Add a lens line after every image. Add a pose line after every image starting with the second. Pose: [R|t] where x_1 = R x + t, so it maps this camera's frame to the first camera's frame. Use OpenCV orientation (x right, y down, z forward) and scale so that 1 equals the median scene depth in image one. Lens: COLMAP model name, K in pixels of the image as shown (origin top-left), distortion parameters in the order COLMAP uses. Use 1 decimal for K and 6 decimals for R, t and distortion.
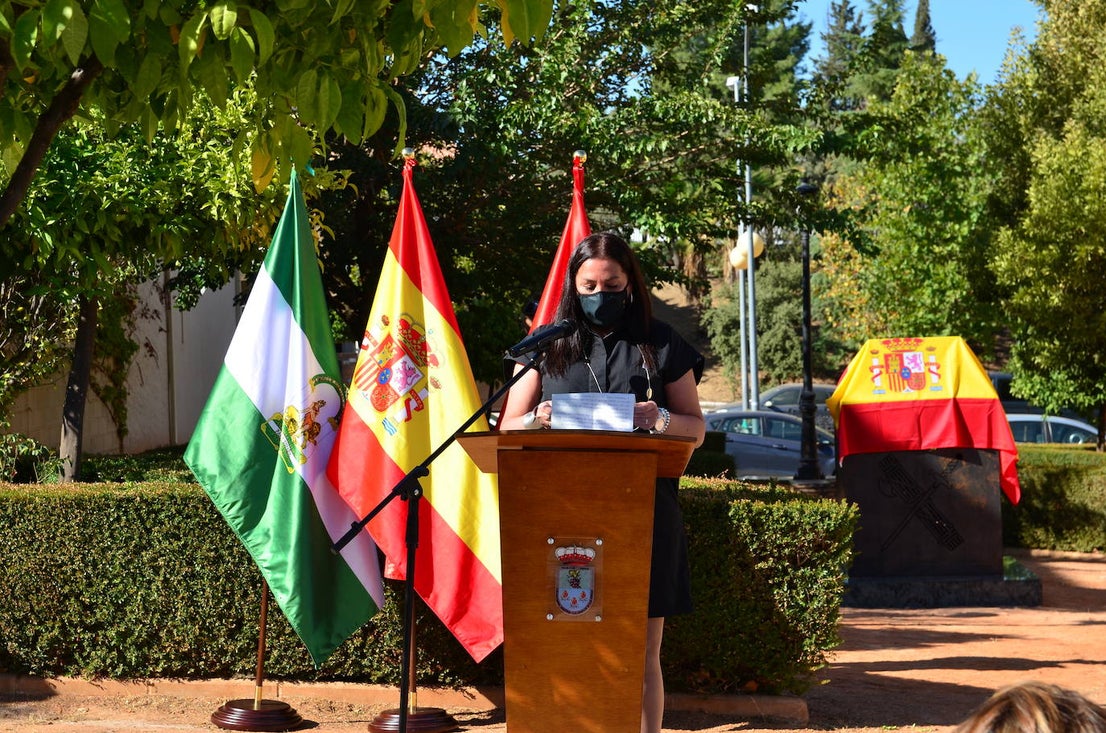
lens RADIAL K [[2234.7, 0, 554.3], [0, 2234.7, 370.5], [0, 0, 1]] dist [0.218296, 0.000000]
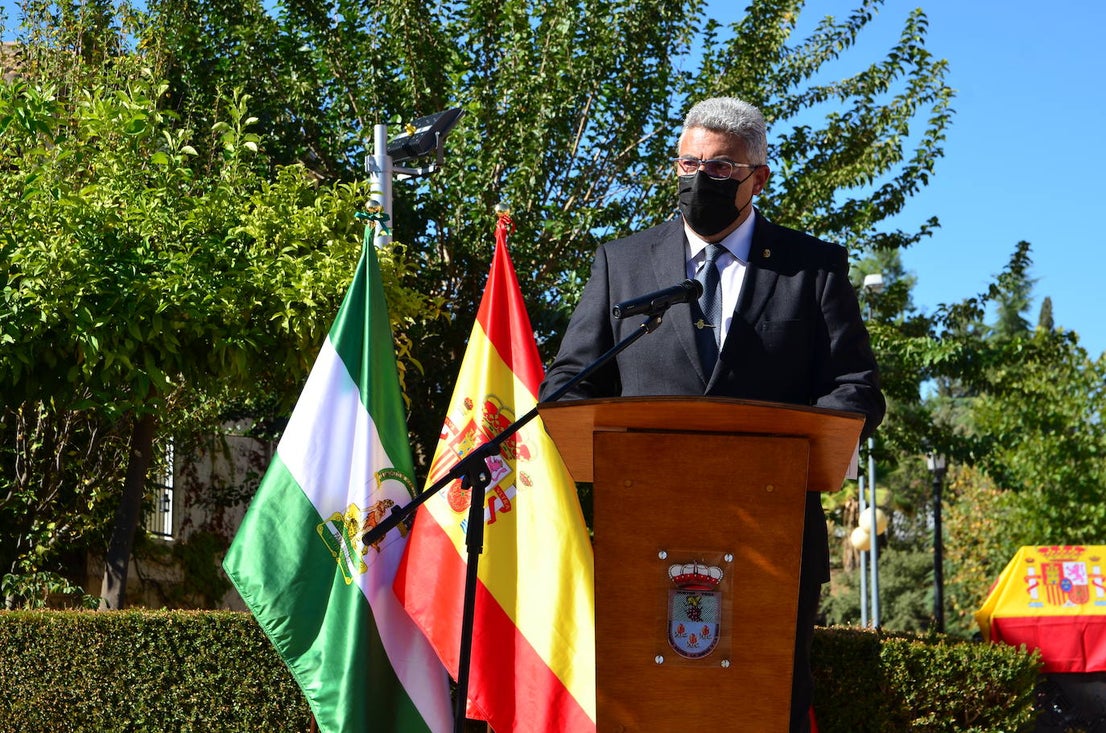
lens RADIAL K [[2234.7, 0, 552.3], [0, 2234.7, 367.0], [0, 0, 1]] dist [0.218296, 0.000000]
pose [[0.998367, 0.020638, -0.053273, 0.000139], [-0.027729, 0.990320, -0.136003, 0.073019], [0.049950, 0.137258, 0.989275, 0.162402]]
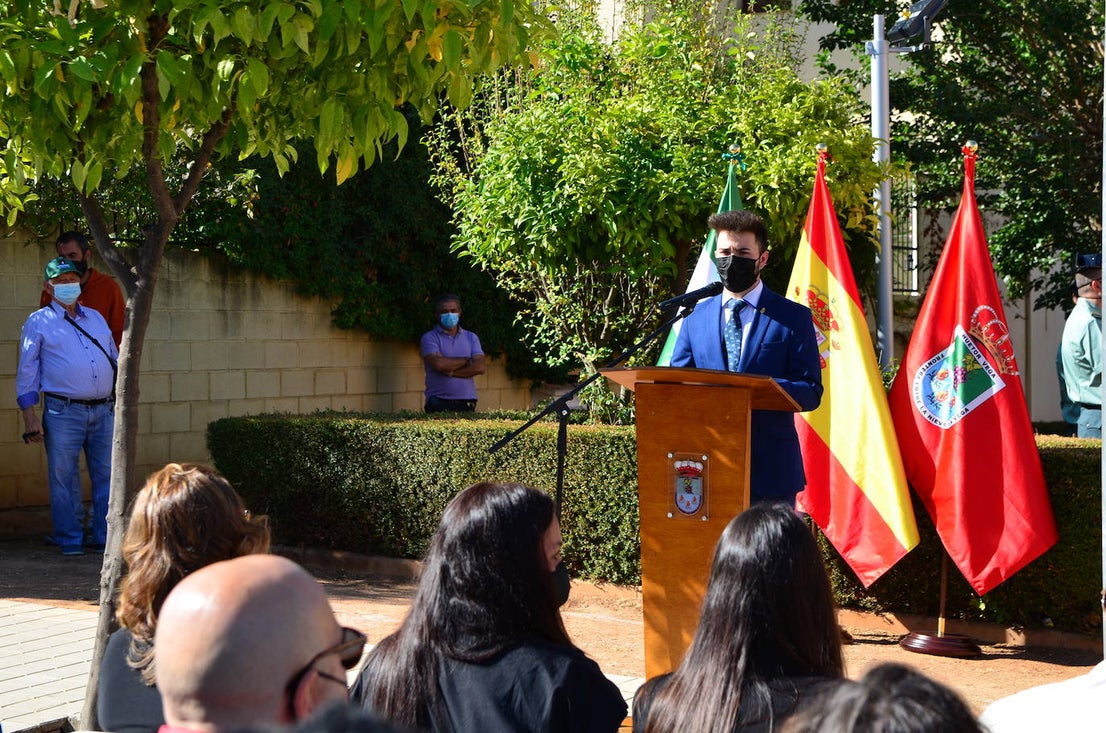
lens RADIAL K [[2234.7, 0, 553.7], [0, 2234.7, 367.7], [0, 0, 1]] dist [0.218296, 0.000000]
pose [[0.897314, 0.021036, -0.440890, 0.312286], [-0.020627, 0.999771, 0.005722, 0.012931], [0.440910, 0.003960, 0.897543, -0.105202]]
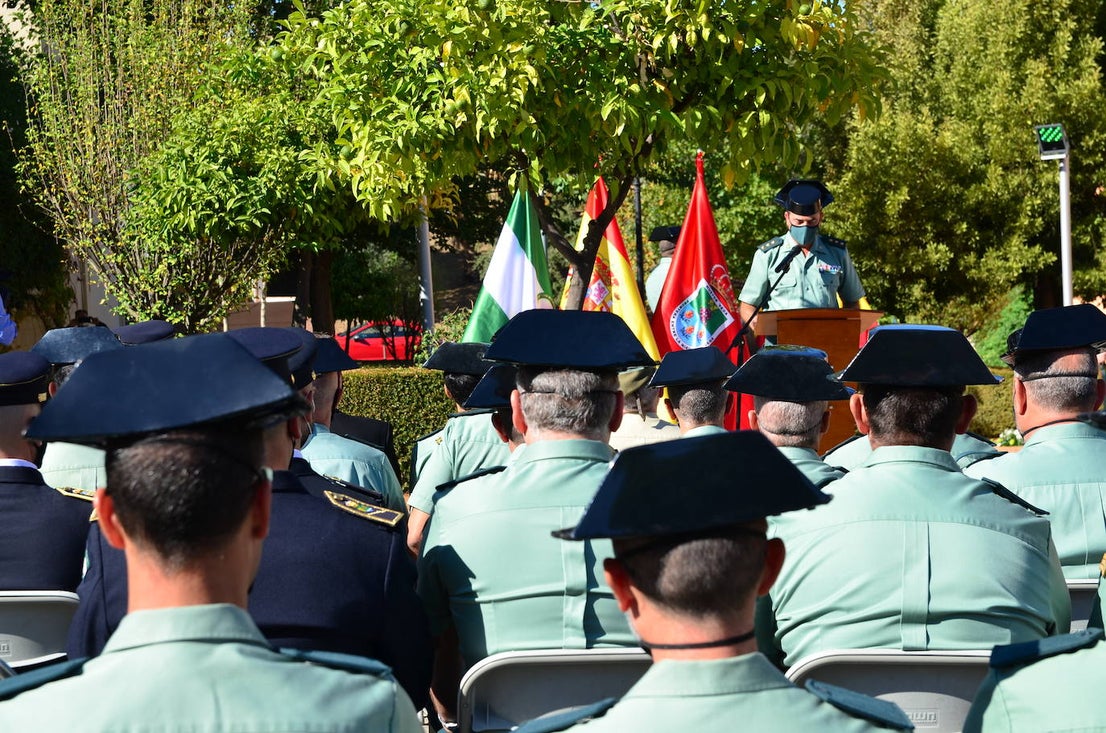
lens RADIAL K [[2234.7, 0, 559.6], [0, 2234.7, 364.5], [0, 0, 1]] dist [0.218296, 0.000000]
pose [[0.990671, -0.024666, 0.134026, -0.291979], [0.021890, 0.999515, 0.022144, 0.016865], [-0.134507, -0.019004, 0.990730, -0.540660]]
